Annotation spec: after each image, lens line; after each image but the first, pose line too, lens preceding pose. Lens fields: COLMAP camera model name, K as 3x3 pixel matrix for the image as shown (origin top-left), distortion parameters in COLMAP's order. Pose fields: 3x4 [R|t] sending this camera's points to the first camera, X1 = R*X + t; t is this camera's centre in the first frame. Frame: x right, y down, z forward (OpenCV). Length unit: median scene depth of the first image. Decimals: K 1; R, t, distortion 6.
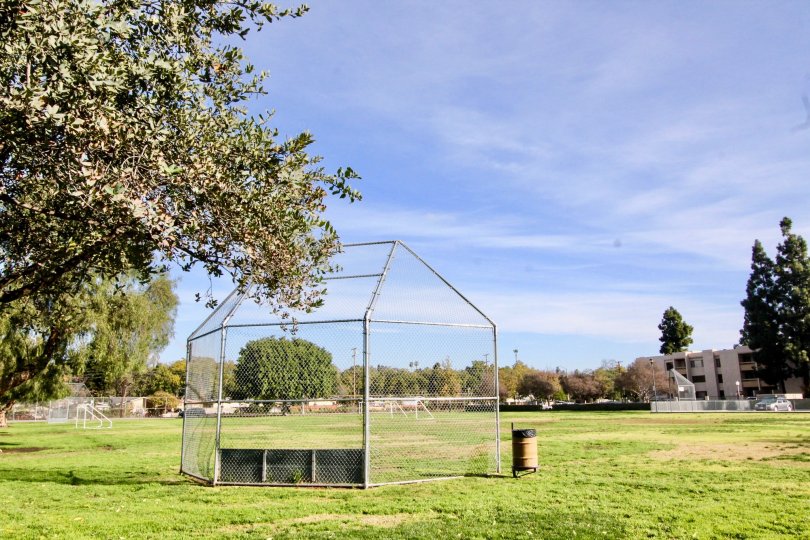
lens RADIAL K [[638.2, 0, 405.0], [0, 638.2, 270.0], [0, 0, 1]] dist [0.005034, 0.002756]
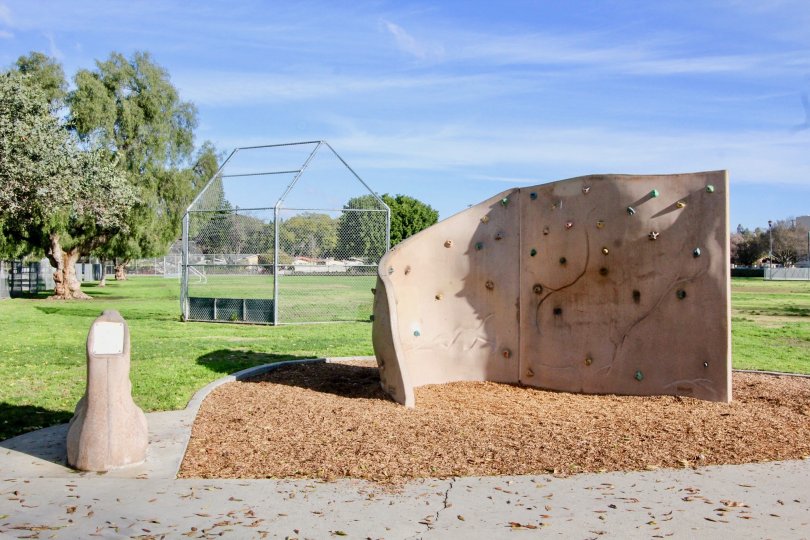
lens RADIAL K [[793.5, 0, 405.0], [0, 793.5, 270.0], [0, 0, 1]] dist [0.140014, 0.001567]
pose [[0.965545, 0.018528, -0.259577, 0.150735], [0.037746, 0.976944, 0.210134, -0.032617], [0.257486, -0.212692, 0.942583, -0.130806]]
